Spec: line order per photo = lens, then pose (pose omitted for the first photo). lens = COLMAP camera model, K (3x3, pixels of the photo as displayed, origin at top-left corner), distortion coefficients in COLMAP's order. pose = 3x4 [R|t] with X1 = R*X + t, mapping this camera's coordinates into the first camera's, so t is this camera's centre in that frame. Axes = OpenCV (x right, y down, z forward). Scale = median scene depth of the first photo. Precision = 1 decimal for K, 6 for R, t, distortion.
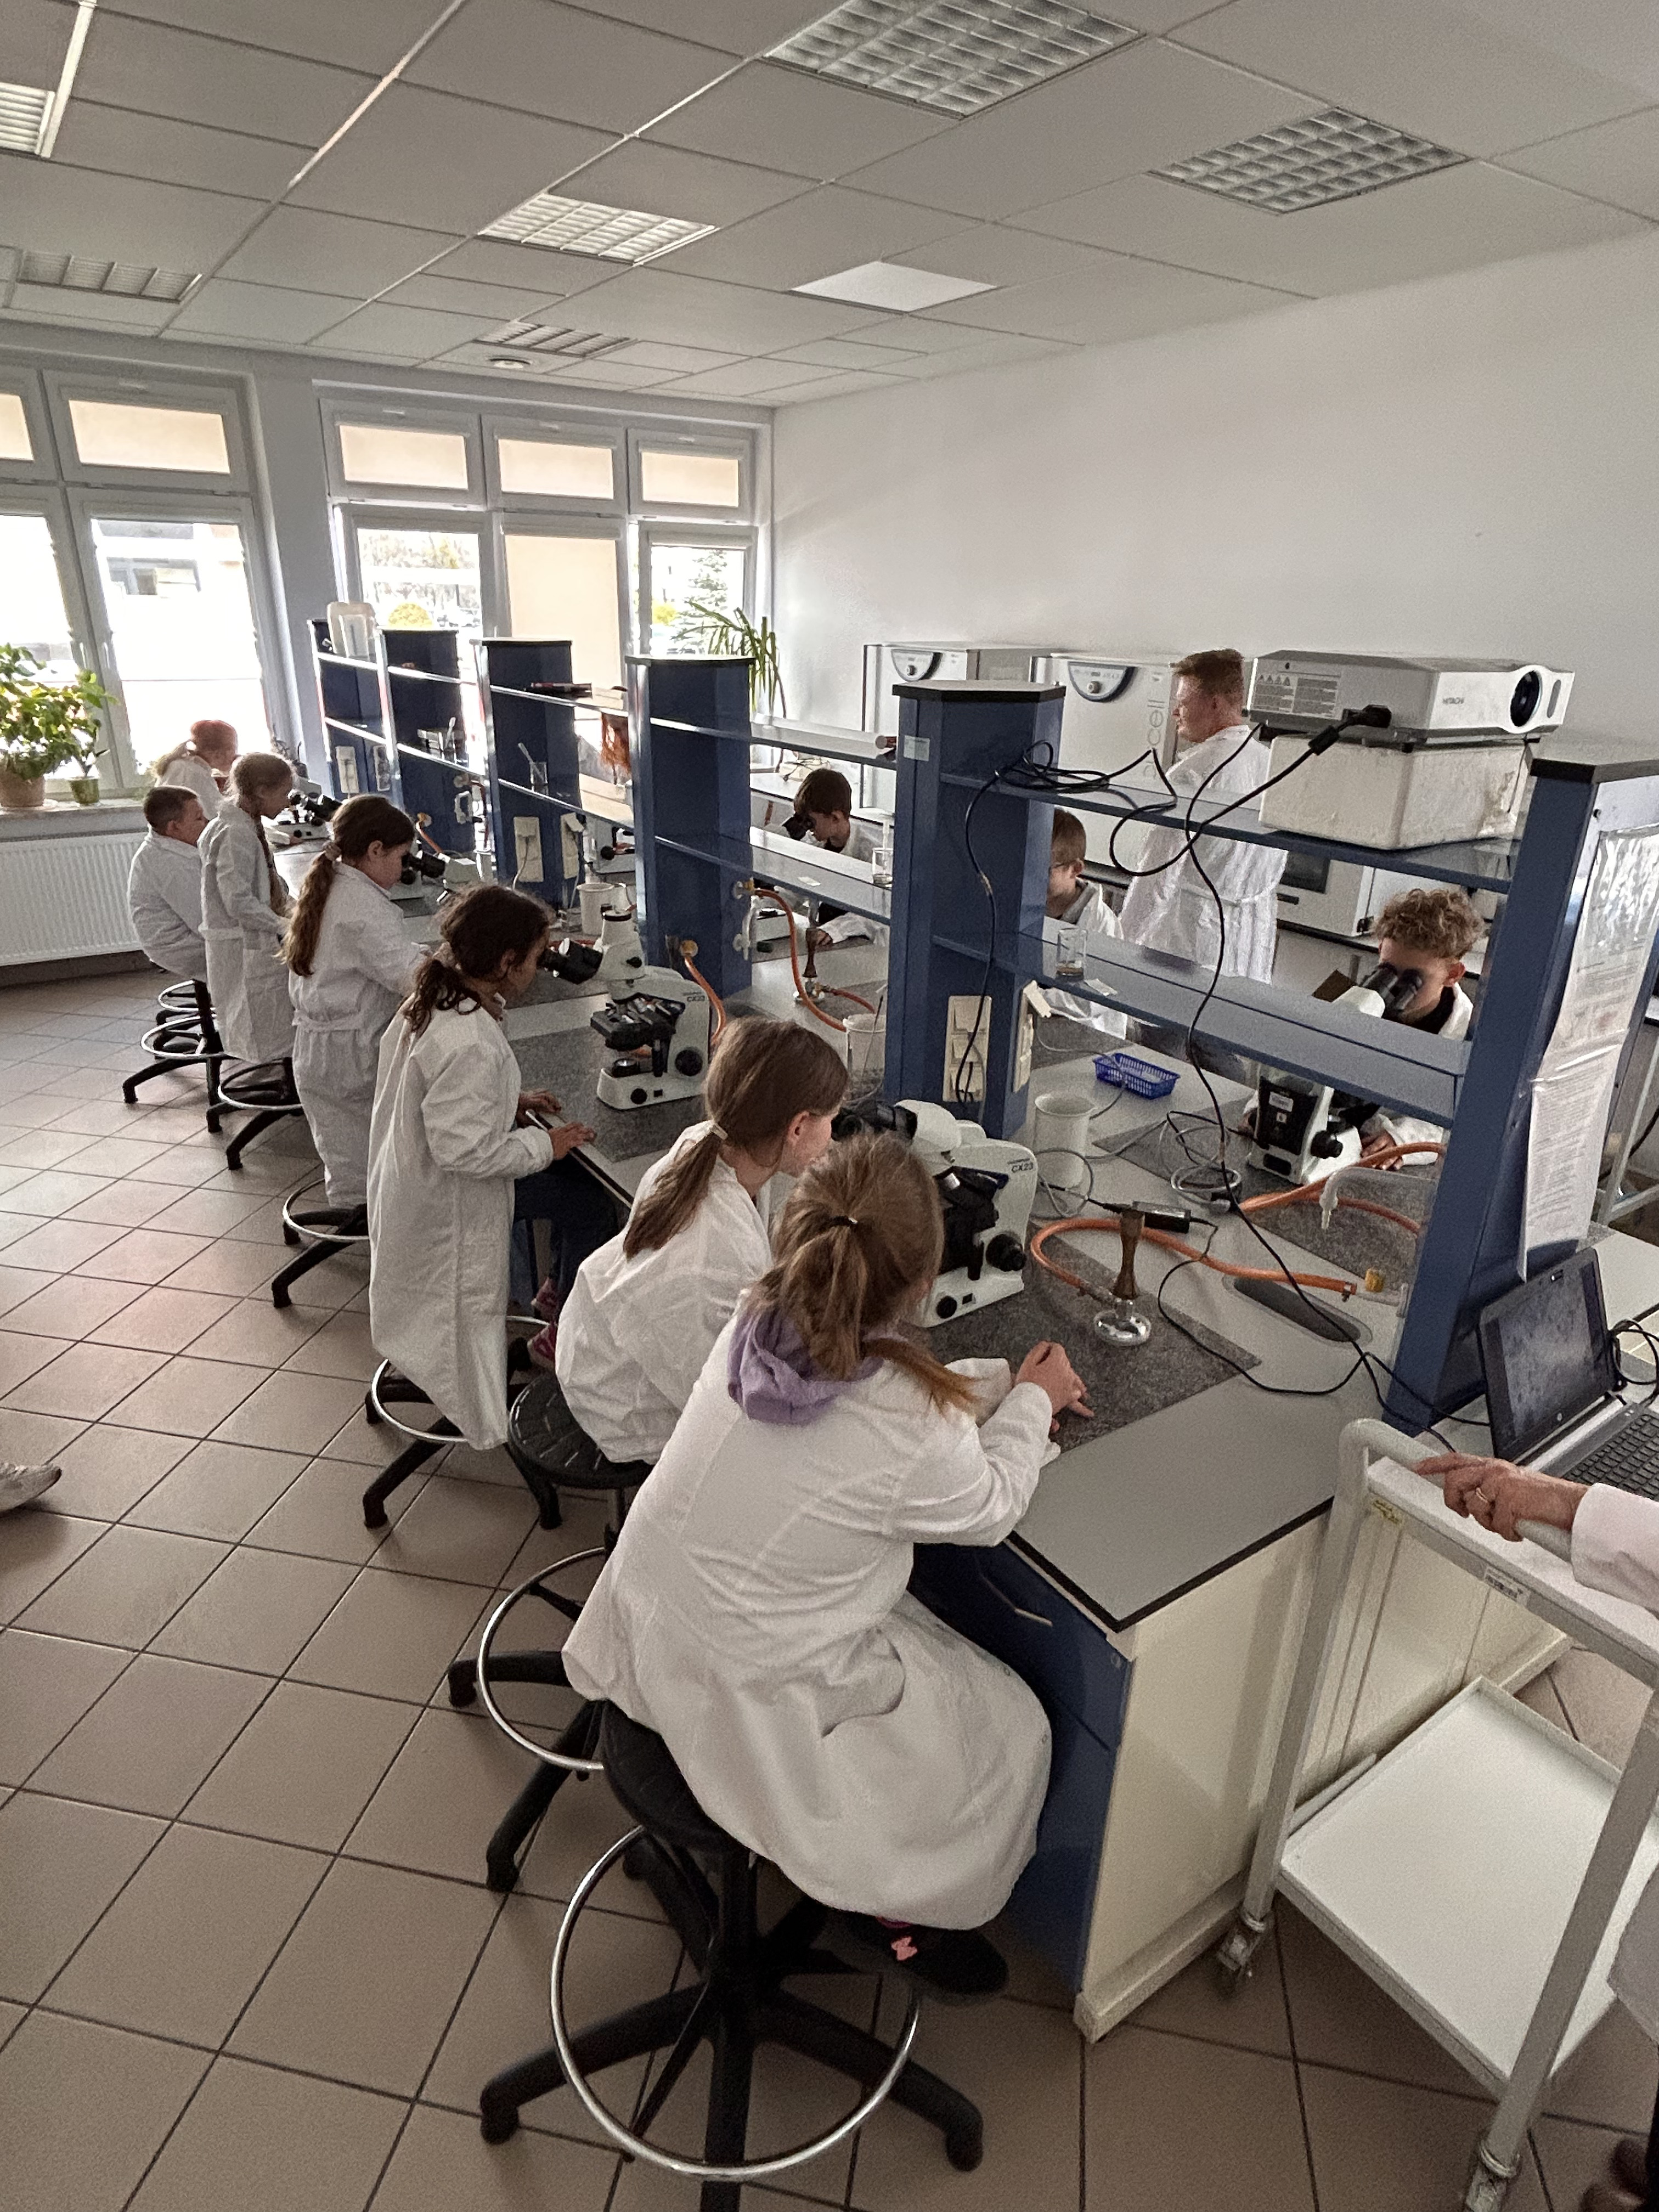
lens RADIAL K [[1222.8, 0, 829.8], [0, 1222.8, 1101.9], [0, 0, 1]] dist [-0.015683, 0.002015]
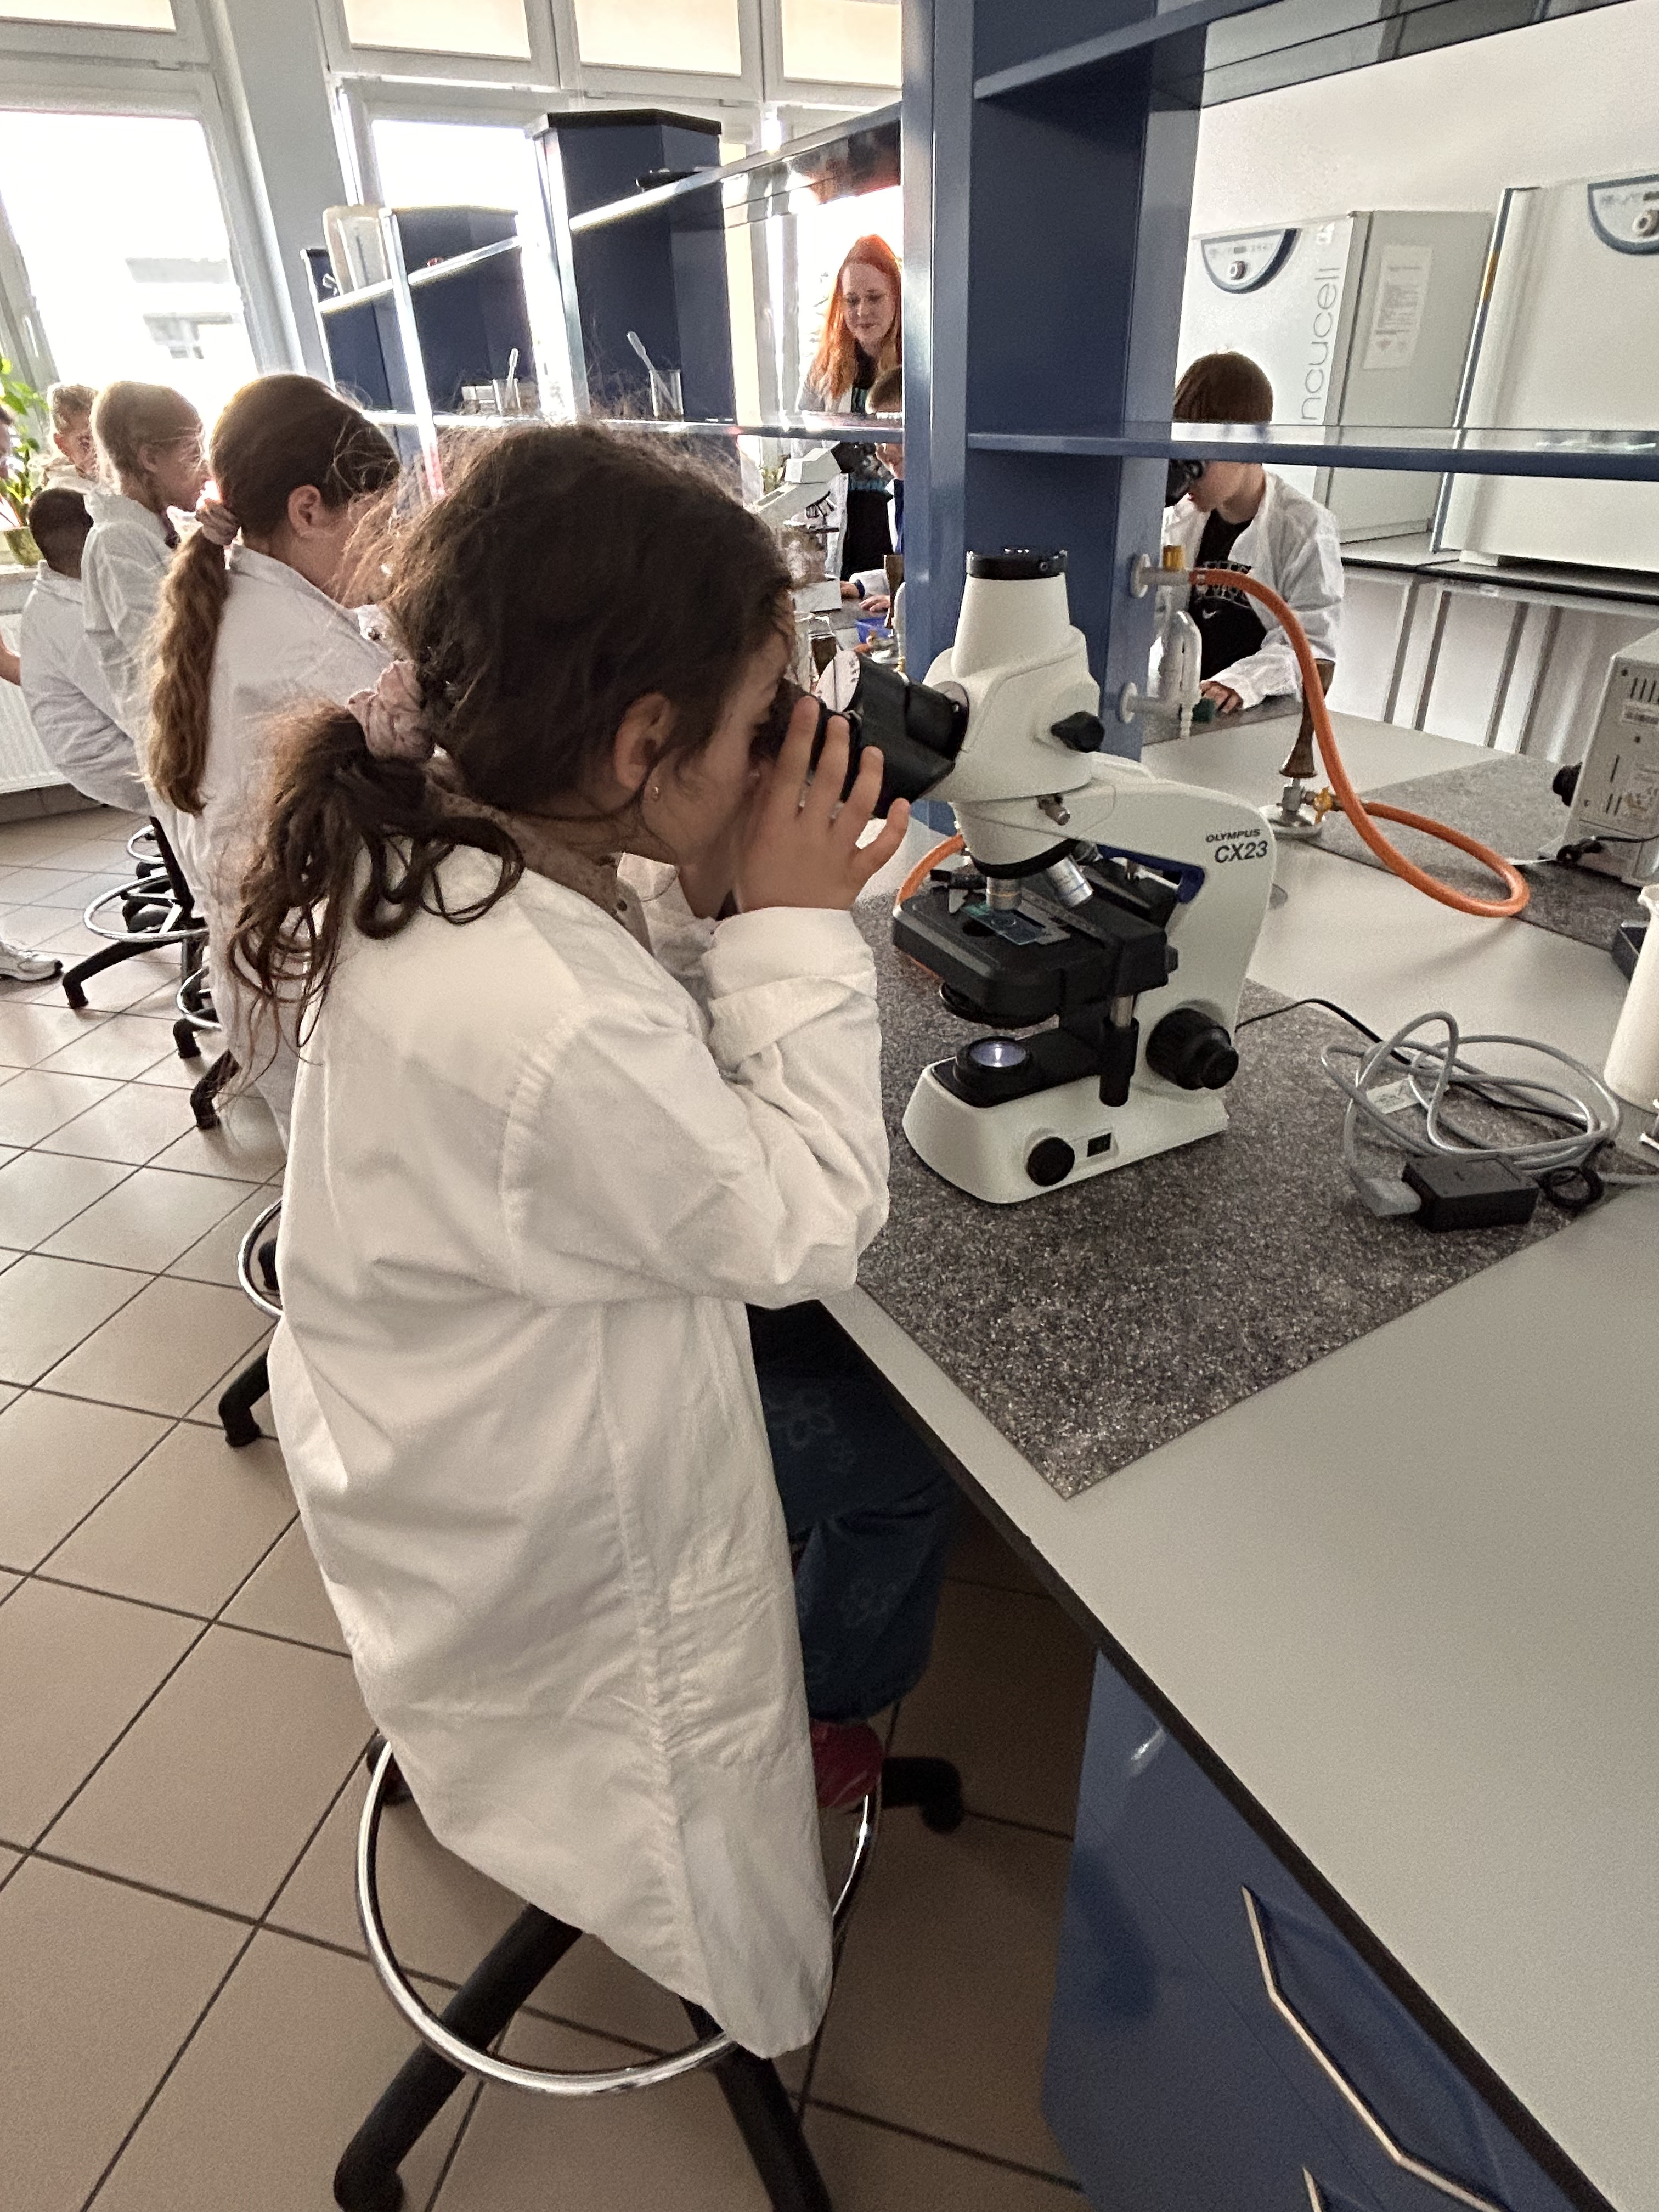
lens RADIAL K [[1222.8, 0, 840.1], [0, 1222.8, 1095.6], [0, 0, 1]] dist [-0.015683, 0.002015]
pose [[0.996056, -0.009289, -0.088238, -0.084790], [0.022113, 0.989112, 0.145491, -0.032664], [0.085926, -0.146868, 0.985417, 0.313453]]
